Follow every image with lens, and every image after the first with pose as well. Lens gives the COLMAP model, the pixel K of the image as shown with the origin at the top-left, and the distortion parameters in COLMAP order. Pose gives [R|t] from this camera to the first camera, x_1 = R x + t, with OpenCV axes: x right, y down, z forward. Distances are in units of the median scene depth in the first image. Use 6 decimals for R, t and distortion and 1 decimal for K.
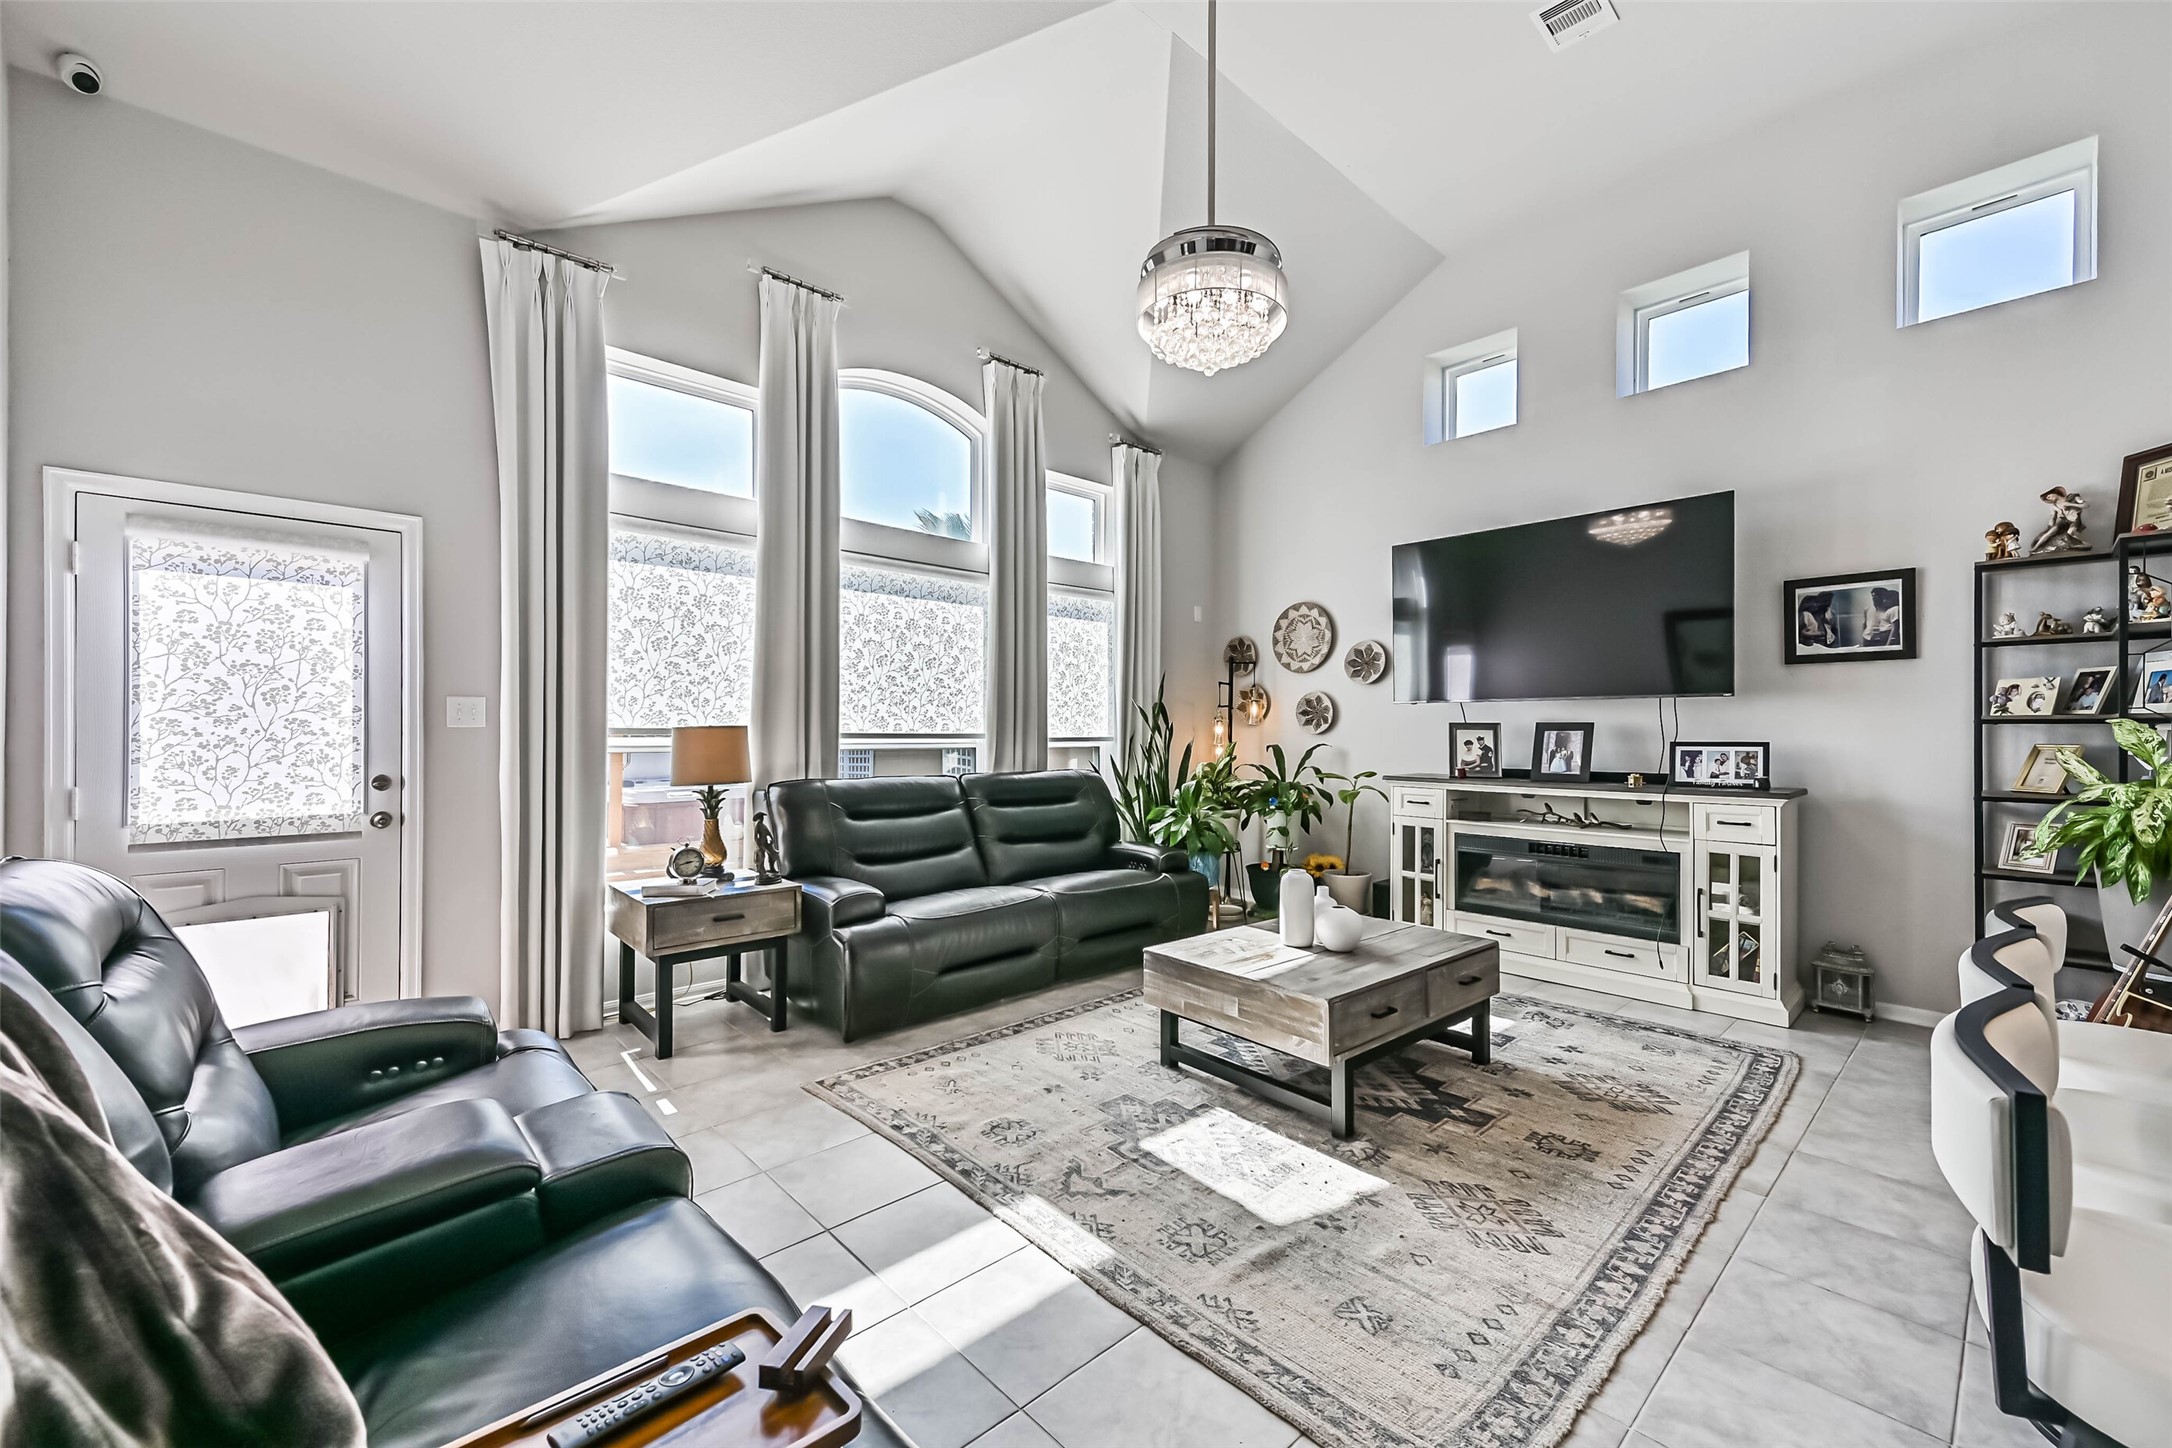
lens RADIAL K [[861.8, 0, 1094.3], [0, 861.8, 728.0], [0, 0, 1]] dist [0.017457, 0.000573]
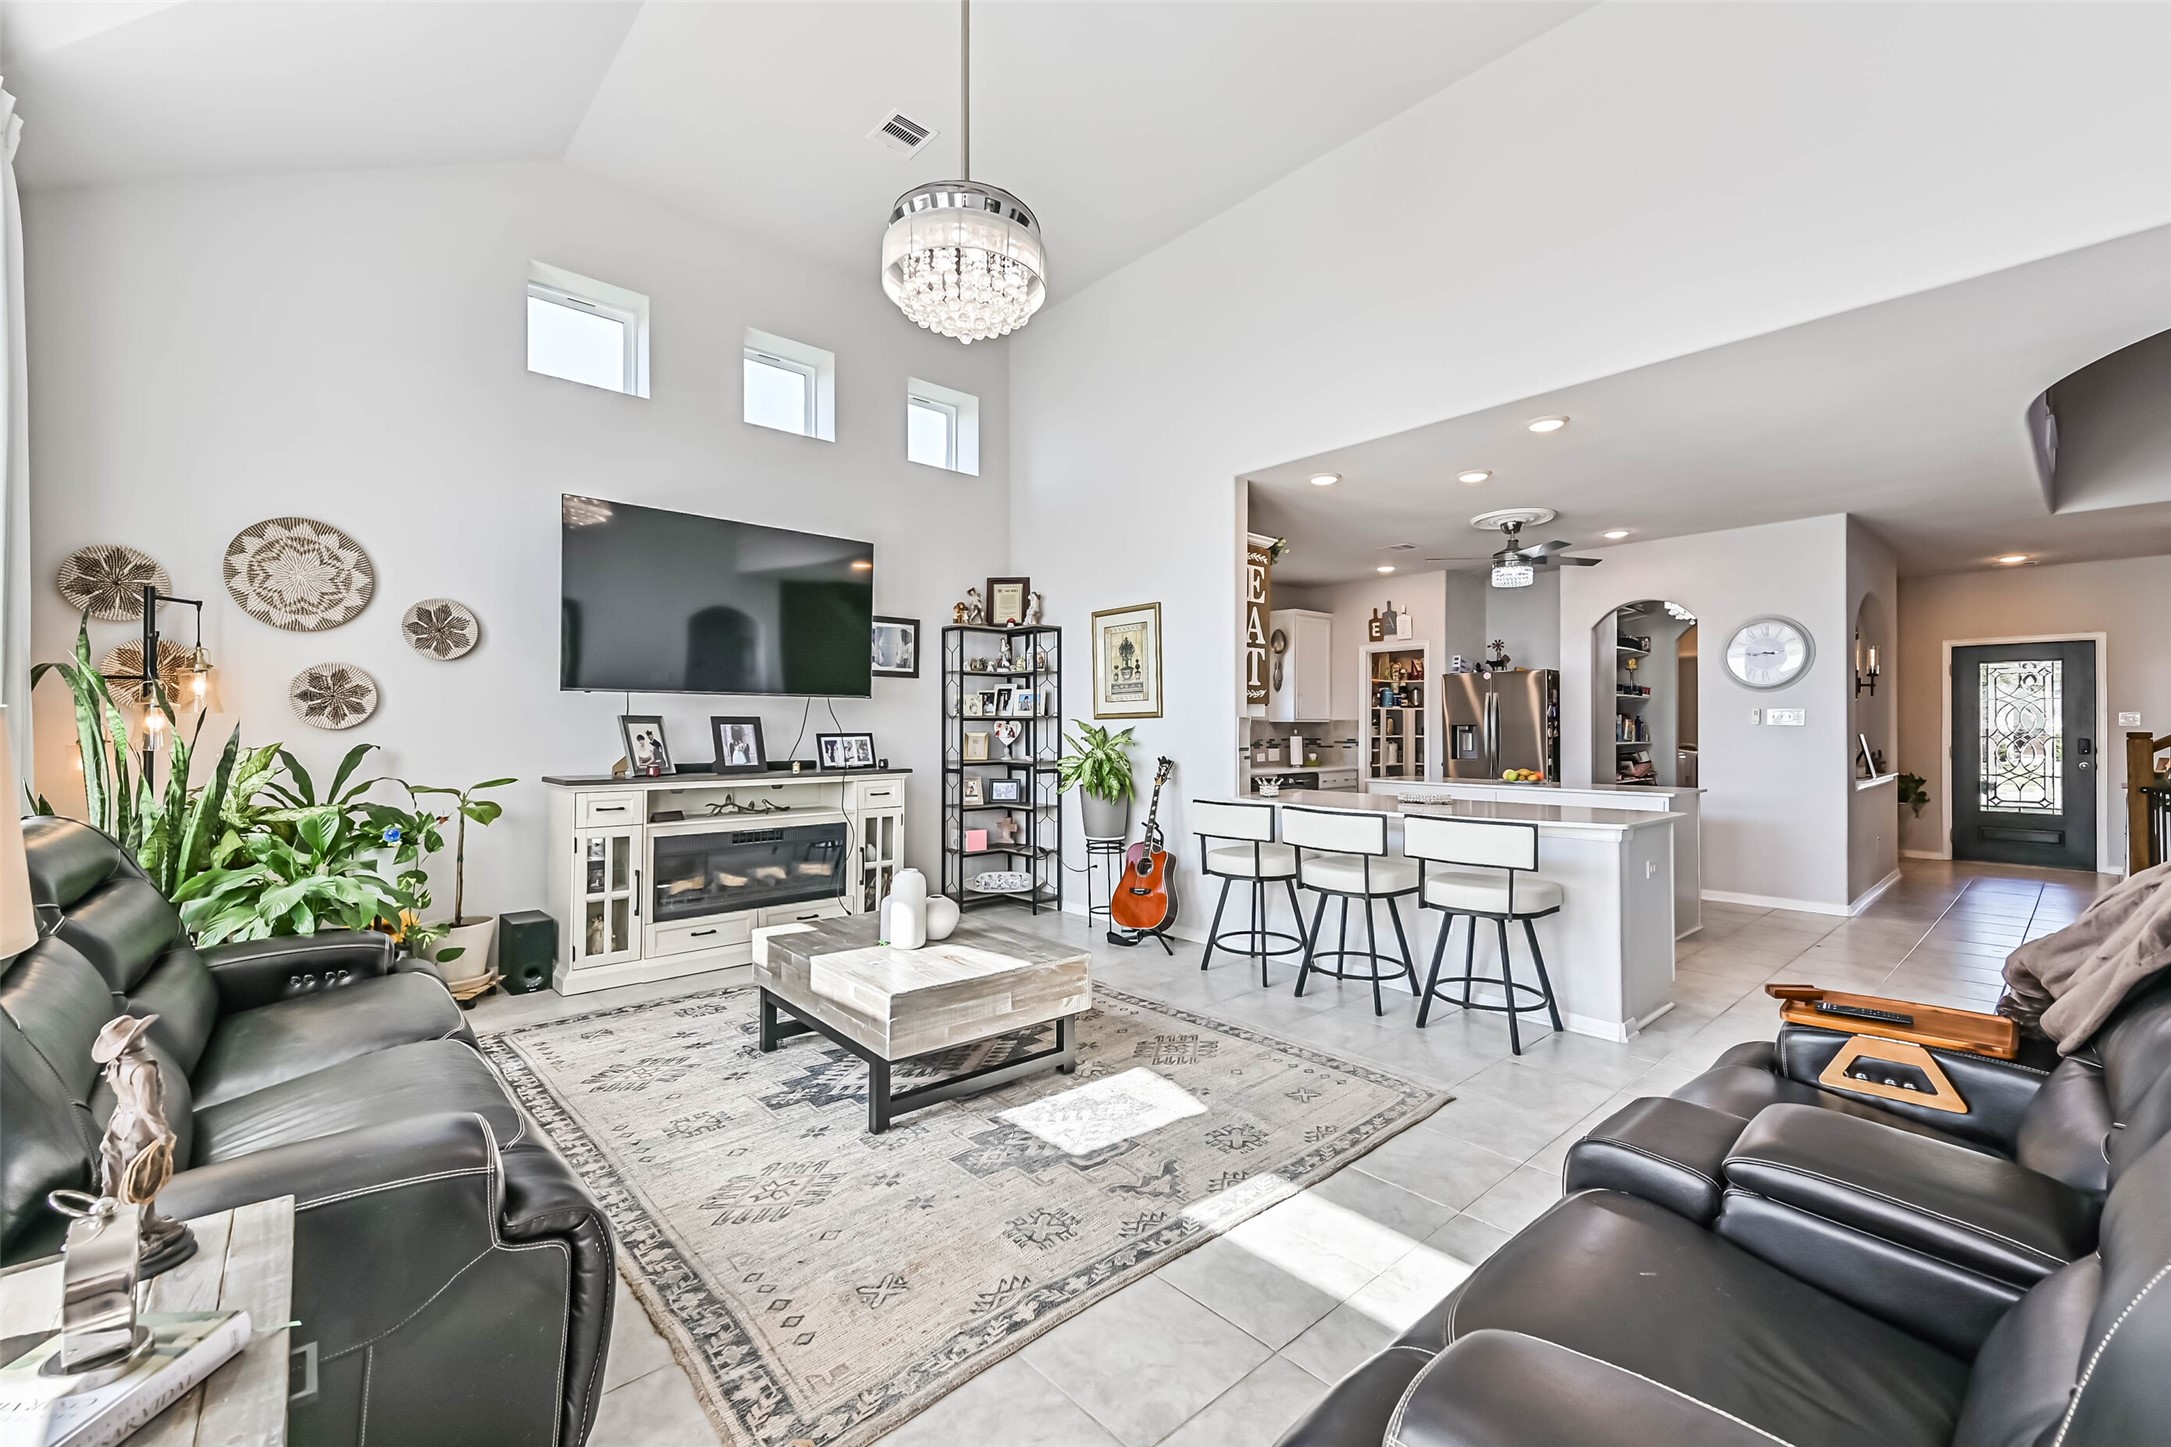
lens RADIAL K [[893.1, 0, 1096.2], [0, 893.1, 725.9], [0, 0, 1]] dist [0.028836, 0.000175]
pose [[0.022842, -0.002810, 0.999735, -0.620605], [-0.004964, 0.999983, 0.002924, -0.000444], [-0.999727, -0.005029, 0.022828, 0.624870]]
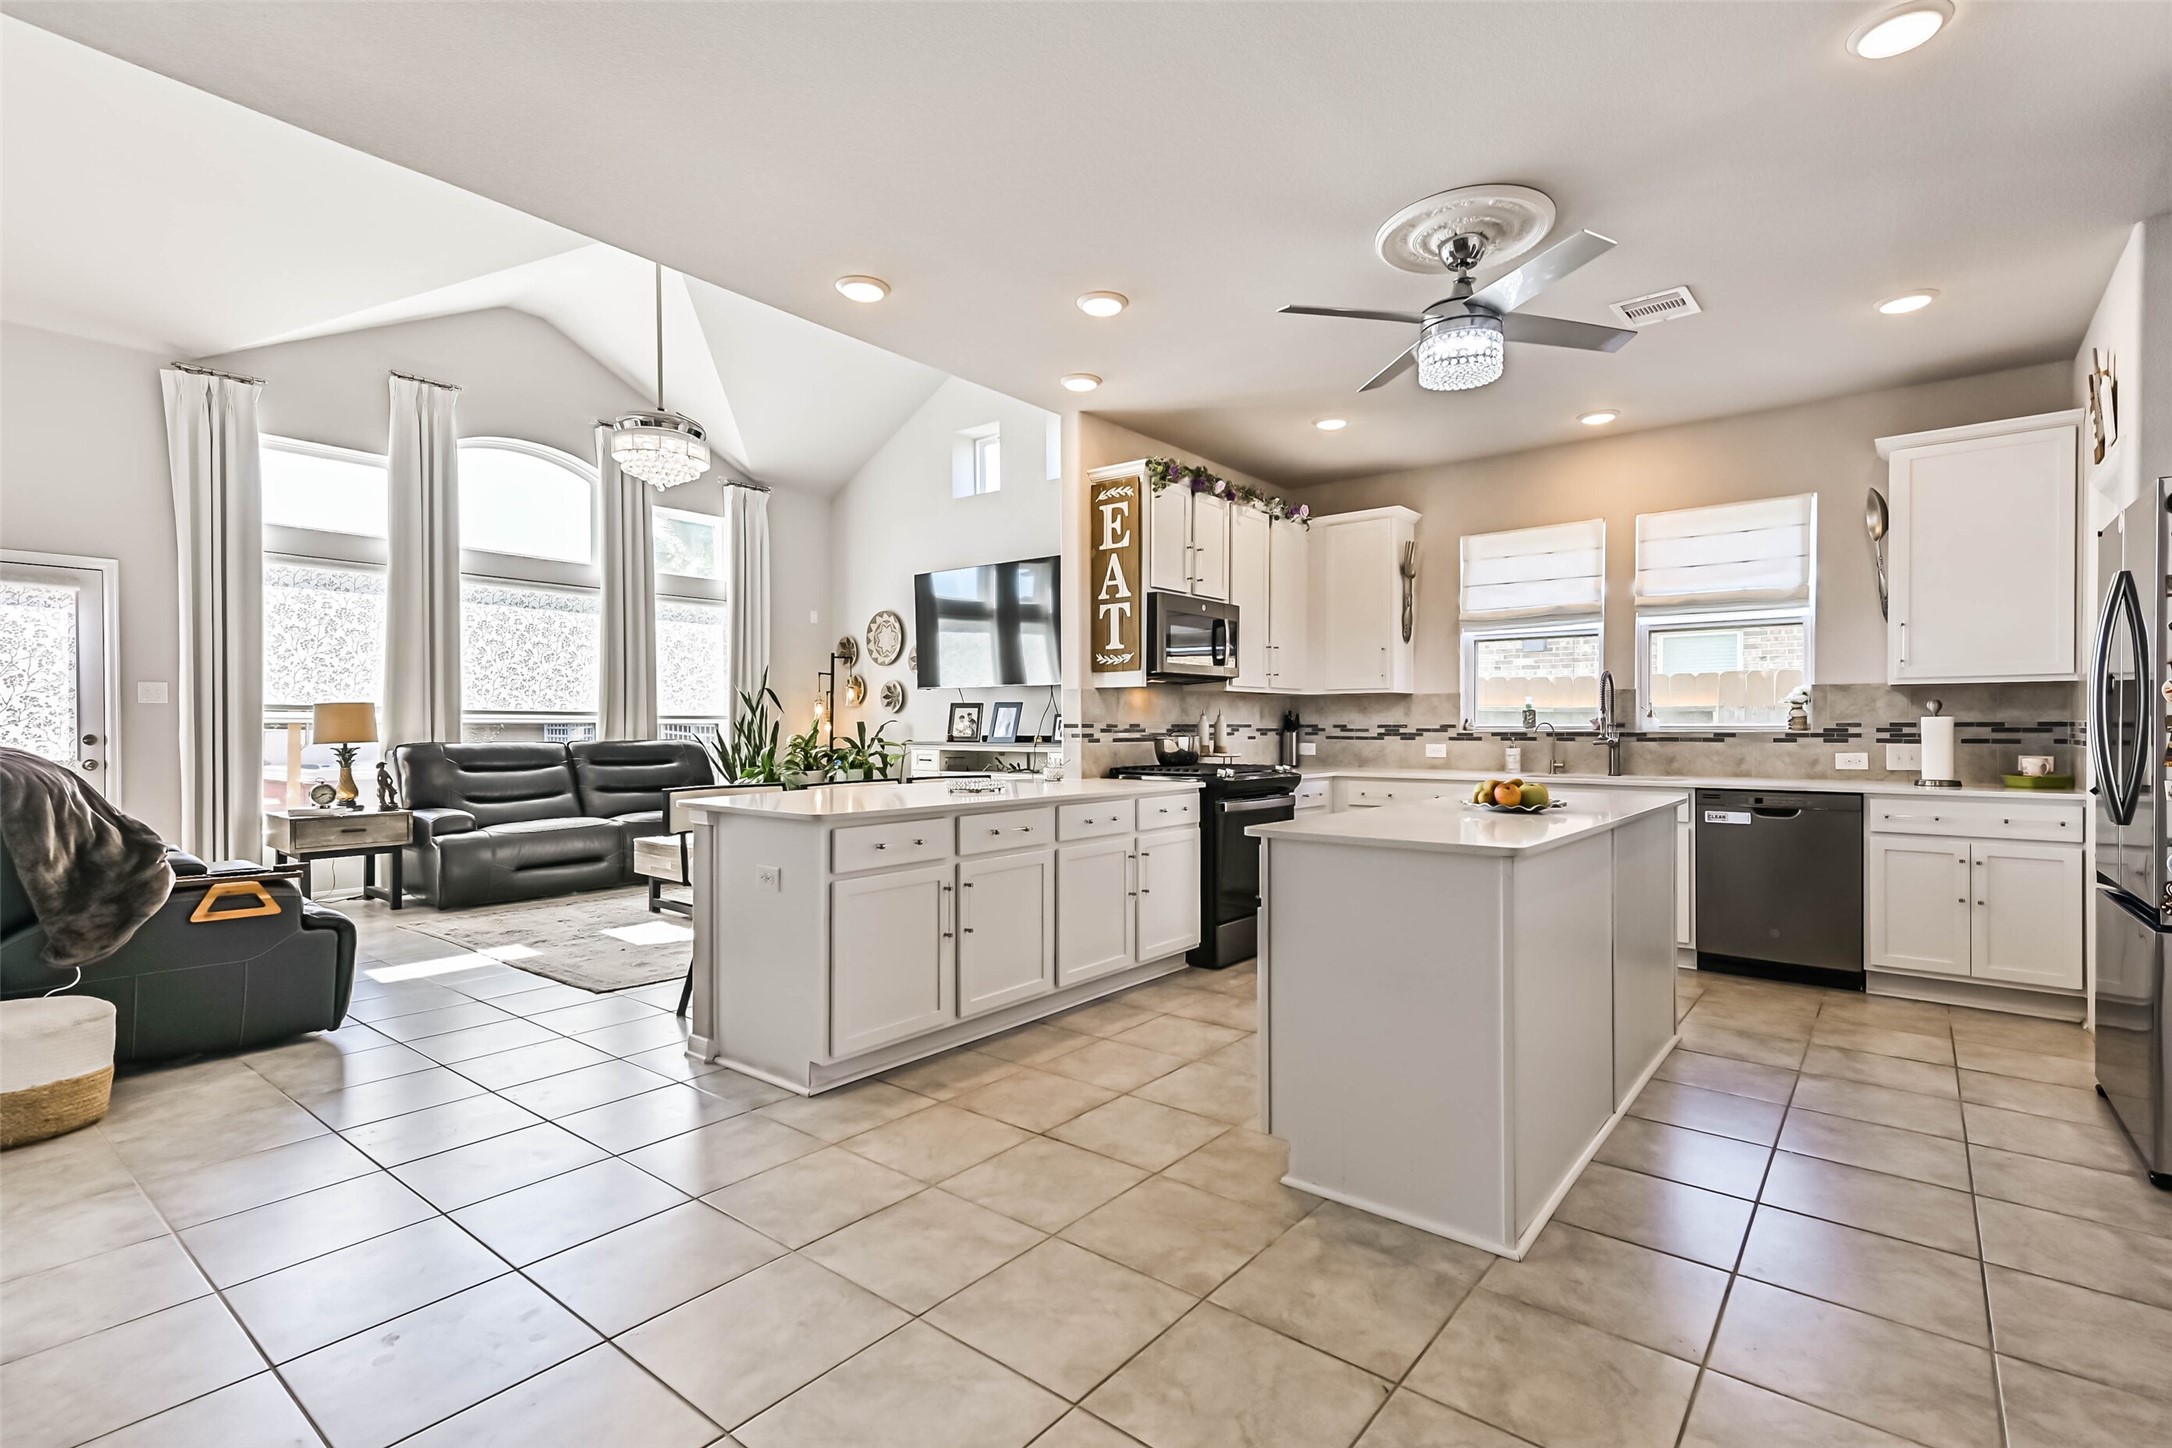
lens RADIAL K [[997.1, 0, 1115.4], [0, 997.1, 732.9], [0, 0, 1]] dist [0.008587, -0.001977]
pose [[0.987517, -0.005130, 0.157430, 0.527573], [0.003338, 0.999927, 0.011649, 0.030705], [-0.157478, -0.010978, 0.987461, -0.796159]]
